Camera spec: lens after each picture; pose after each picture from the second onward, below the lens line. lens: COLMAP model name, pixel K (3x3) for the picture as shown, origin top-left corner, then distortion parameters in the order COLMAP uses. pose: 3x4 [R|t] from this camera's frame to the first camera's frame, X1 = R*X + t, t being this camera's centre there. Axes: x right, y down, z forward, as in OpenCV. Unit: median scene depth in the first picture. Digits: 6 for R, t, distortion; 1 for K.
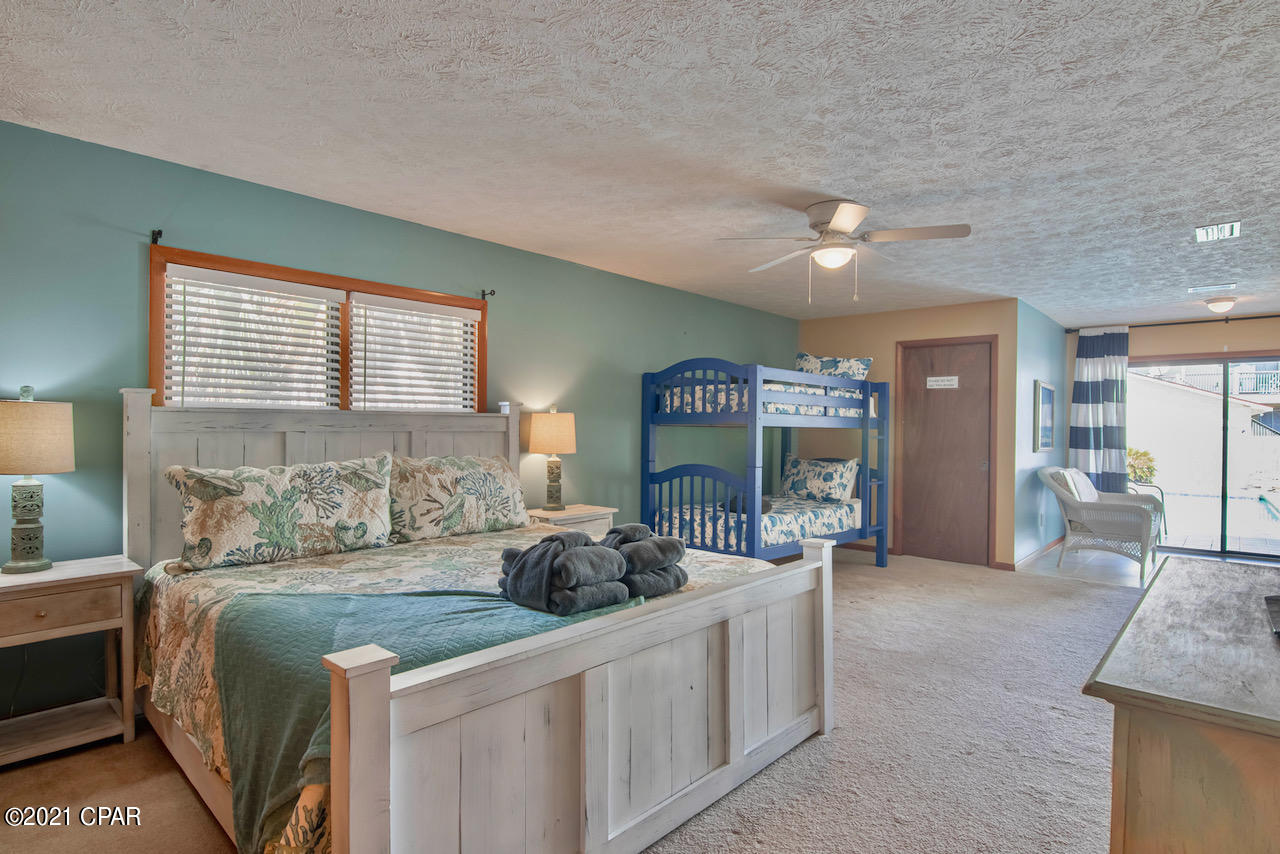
lens RADIAL K [[666.1, 0, 628.0], [0, 666.1, 424.6], [0, 0, 1]] dist [-0.000014, -0.017711]
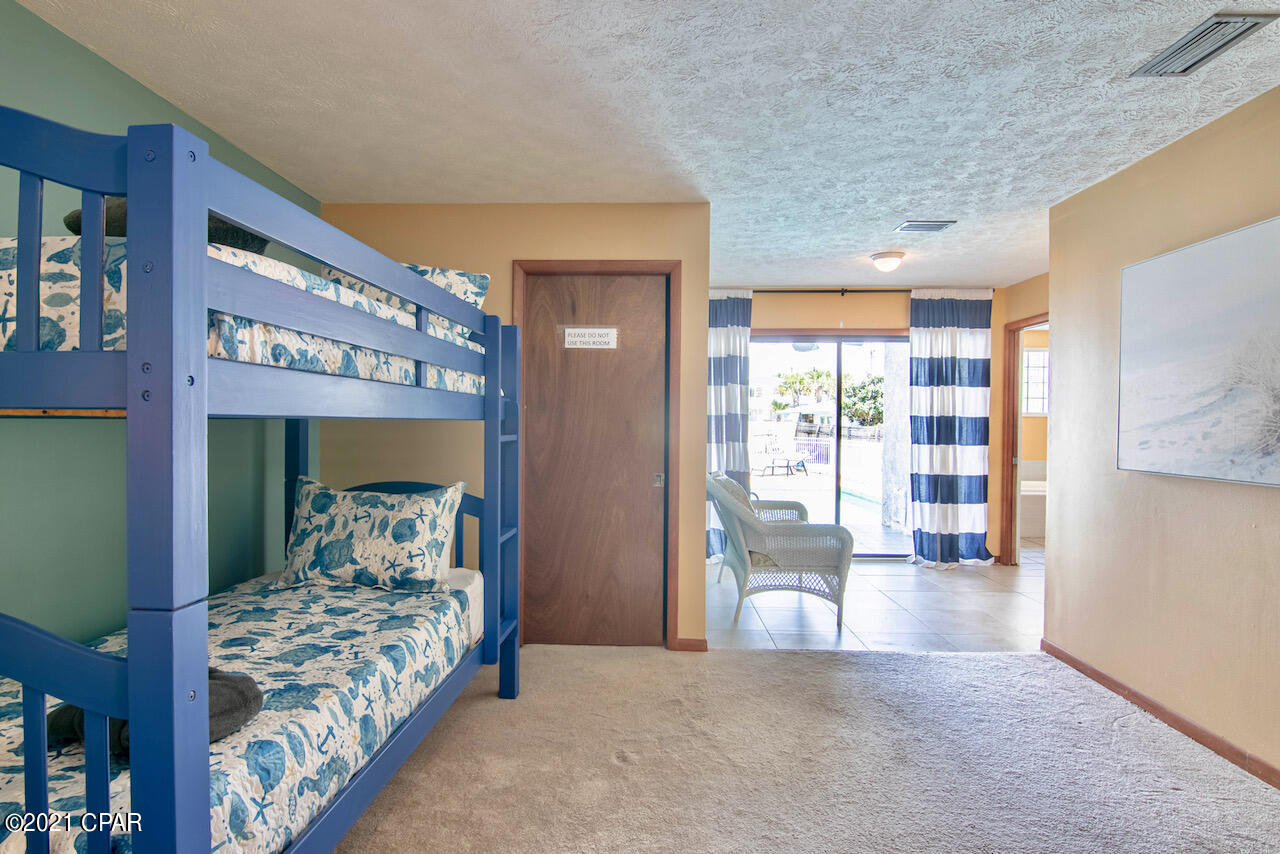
lens RADIAL K [[666.1, 0, 628.0], [0, 666.1, 424.6], [0, 0, 1]] dist [-0.000014, -0.017711]
pose [[0.757385, -0.012984, 0.652840, 0.125249], [0.002225, 0.999848, 0.017304, 0.001573], [-0.652965, -0.011653, 0.757299, 0.567204]]
